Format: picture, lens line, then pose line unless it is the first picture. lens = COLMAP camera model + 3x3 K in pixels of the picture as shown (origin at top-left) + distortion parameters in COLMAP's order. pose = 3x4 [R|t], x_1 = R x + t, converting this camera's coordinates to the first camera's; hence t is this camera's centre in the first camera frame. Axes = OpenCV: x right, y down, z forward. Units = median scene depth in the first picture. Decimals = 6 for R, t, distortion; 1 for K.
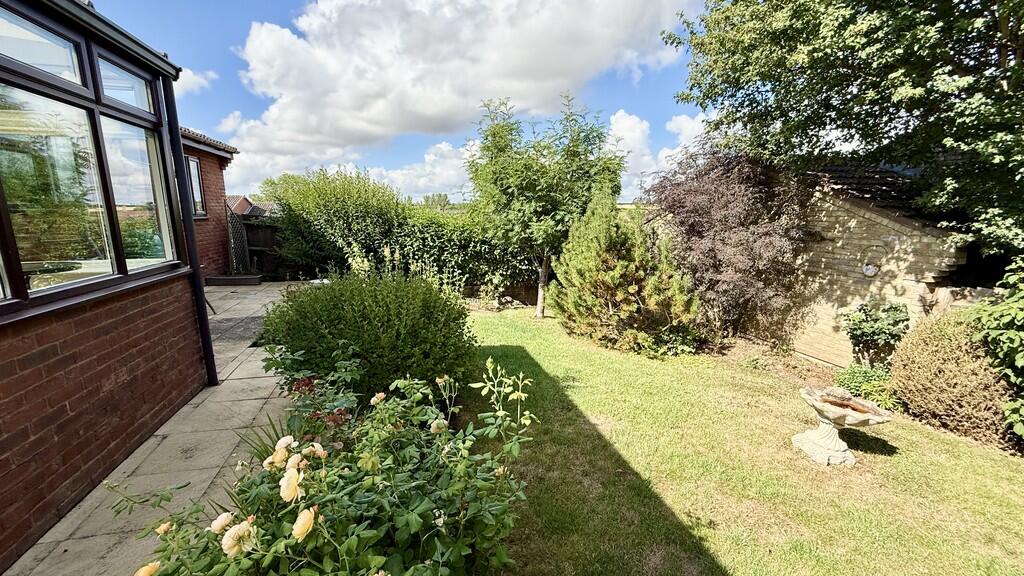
lens RADIAL K [[406.3, 0, 508.4], [0, 406.3, 288.1], [0, 0, 1]] dist [-0.001656, -0.000004]
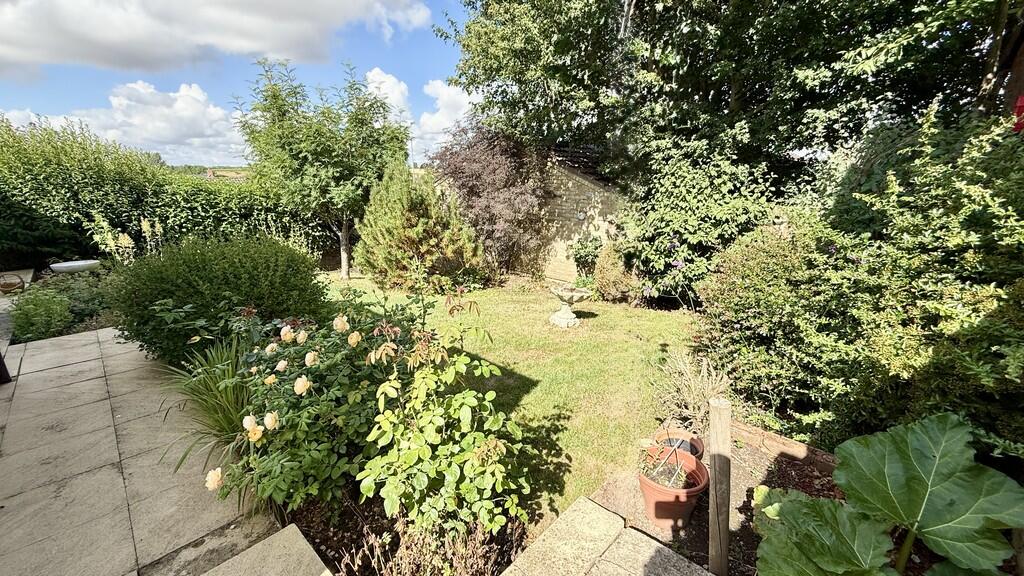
lens RADIAL K [[406.3, 0, 508.4], [0, 406.3, 288.1], [0, 0, 1]] dist [-0.001656, -0.000004]
pose [[0.857004, -0.138234, 0.496423, -0.119046], [0.096428, 0.989351, 0.109026, 0.027974], [-0.506208, -0.045566, 0.861207, -0.160739]]
